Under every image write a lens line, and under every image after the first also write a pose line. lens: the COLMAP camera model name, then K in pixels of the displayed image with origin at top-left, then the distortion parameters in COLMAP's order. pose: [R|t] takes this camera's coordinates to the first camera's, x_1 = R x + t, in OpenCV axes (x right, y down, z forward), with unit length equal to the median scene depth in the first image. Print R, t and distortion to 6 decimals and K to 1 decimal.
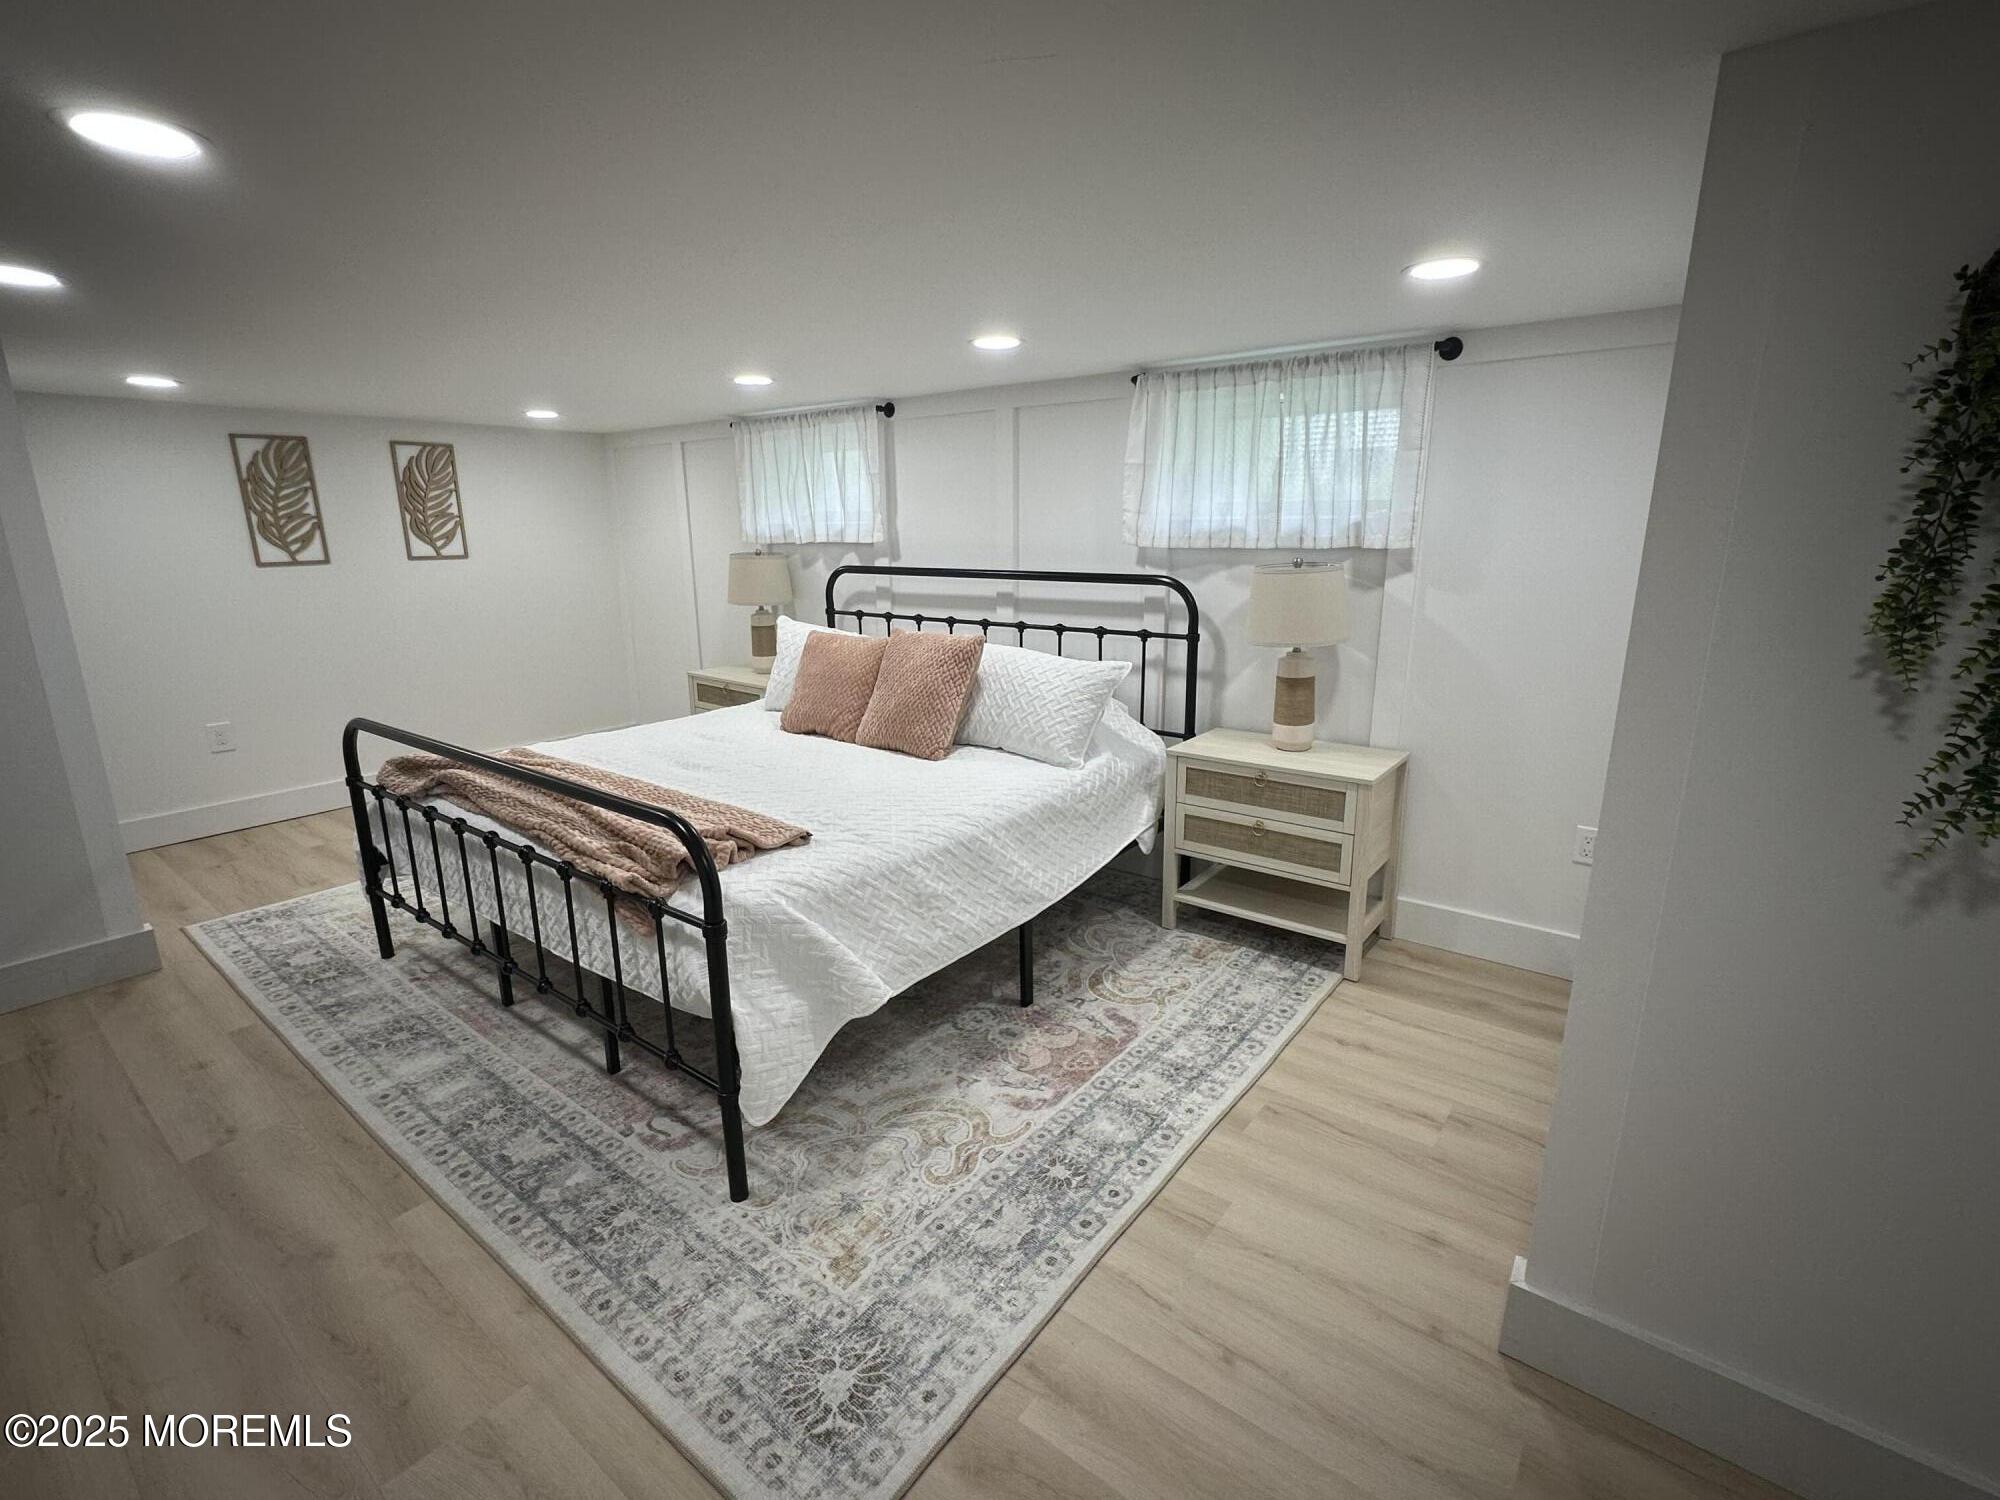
lens RADIAL K [[910.4, 0, 1012.8], [0, 910.4, 753.9], [0, 0, 1]] dist [-0.004826, 0.000094]
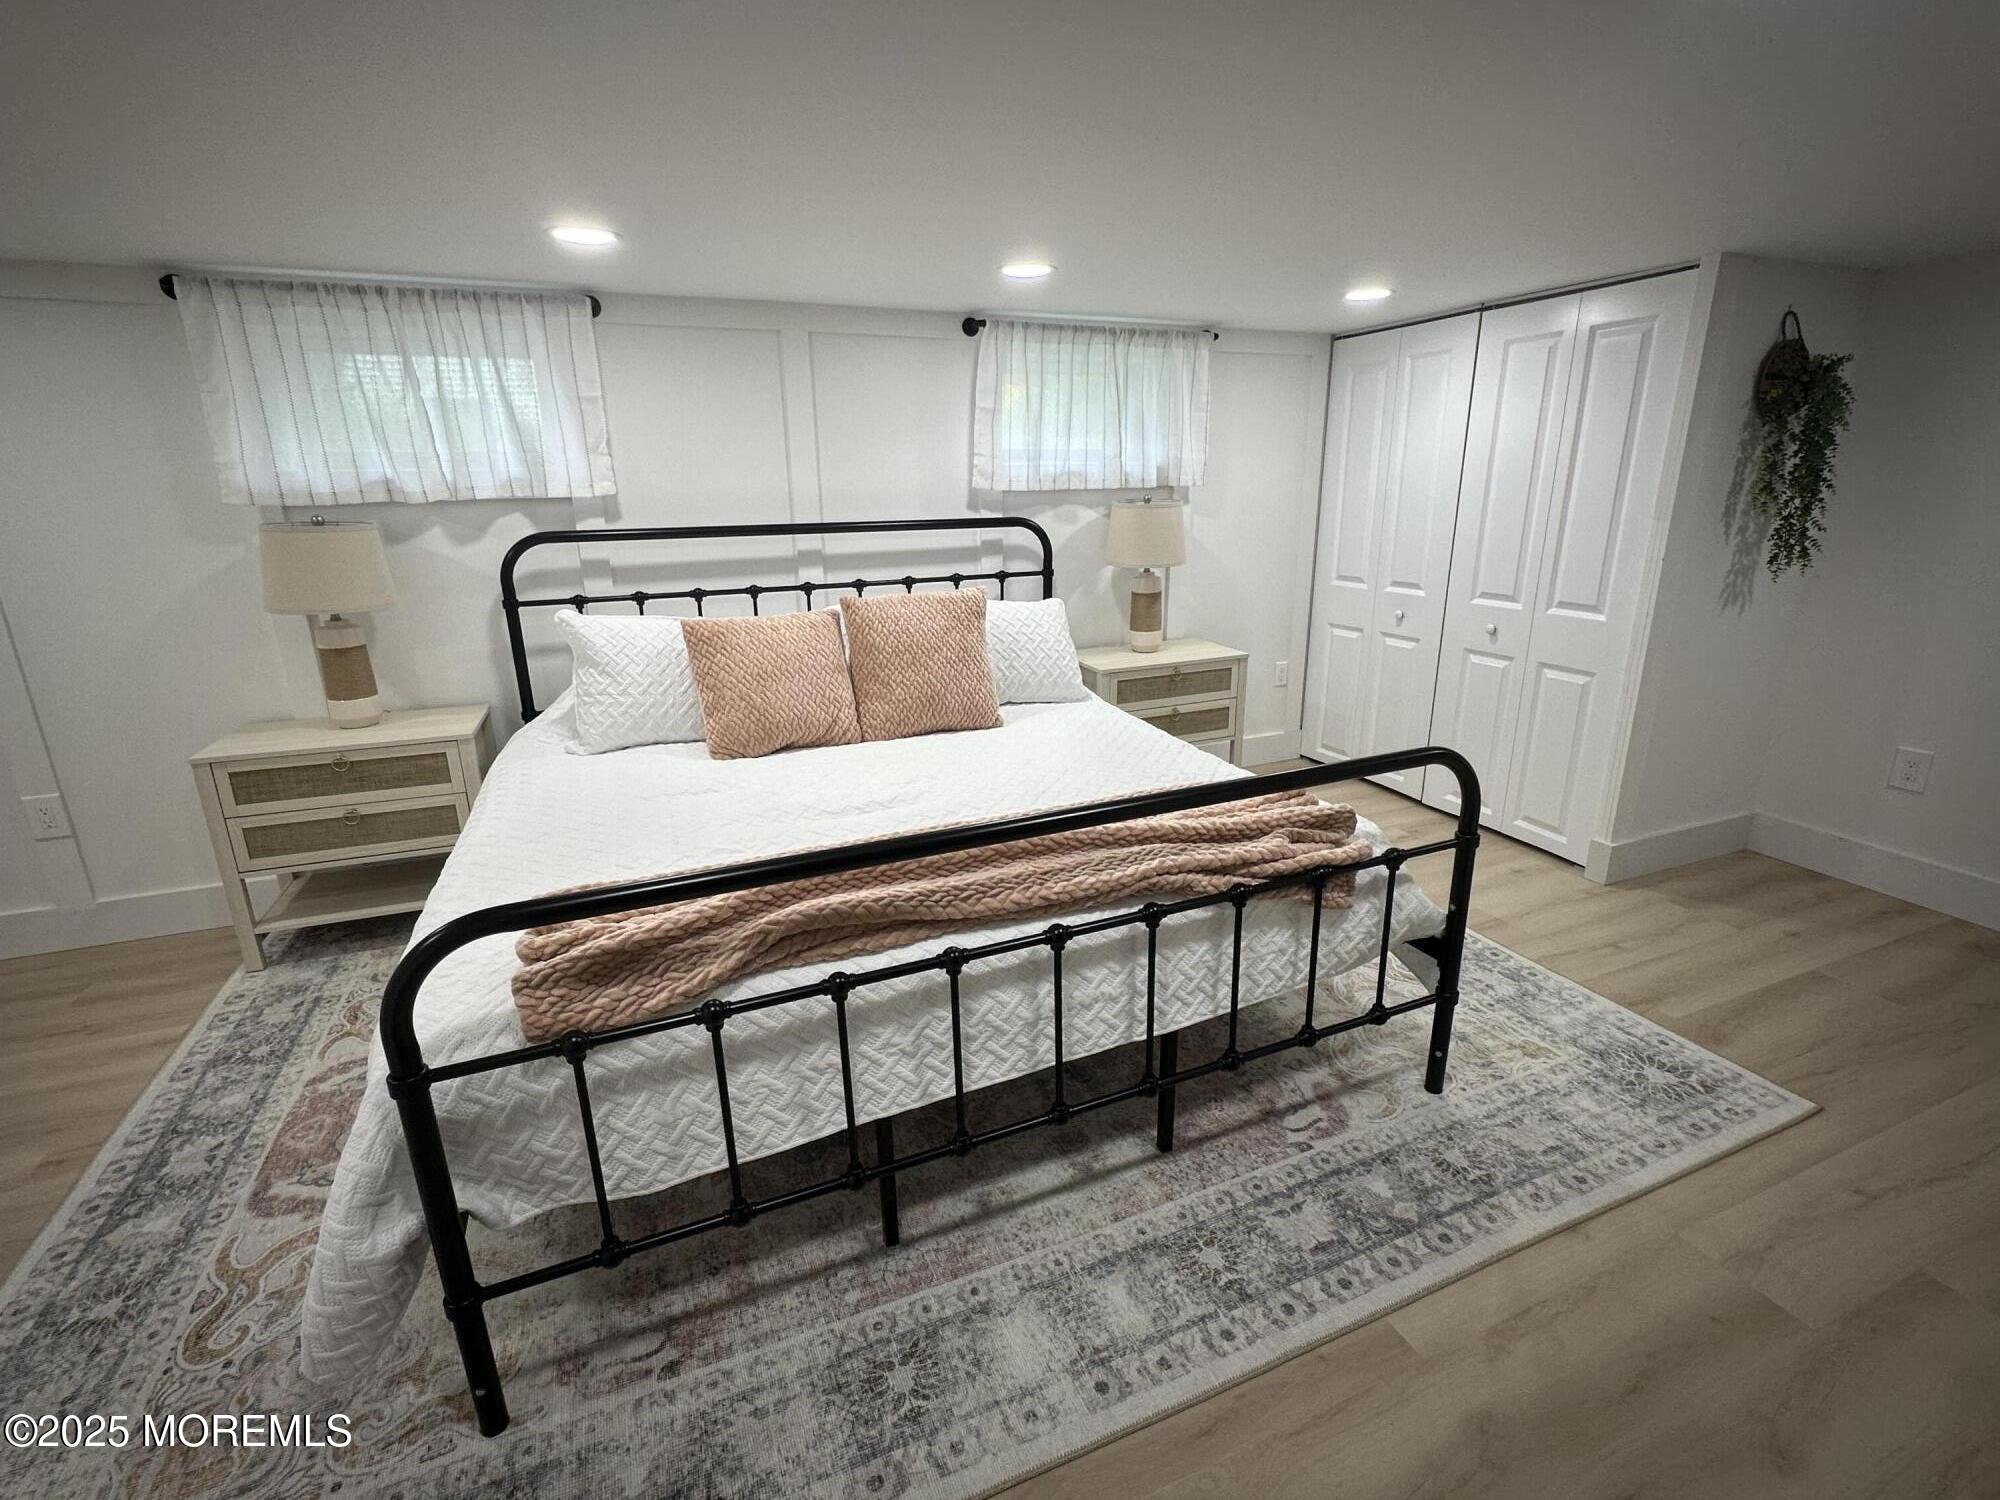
lens RADIAL K [[910.4, 0, 1002.2], [0, 910.4, 748.4], [0, 0, 1]] dist [-0.004826, 0.000094]
pose [[0.498863, -0.246800, 0.830798, -0.971813], [0.223175, 0.962851, 0.152021, -0.125213], [-0.837454, 0.109576, 0.535410, 0.587165]]
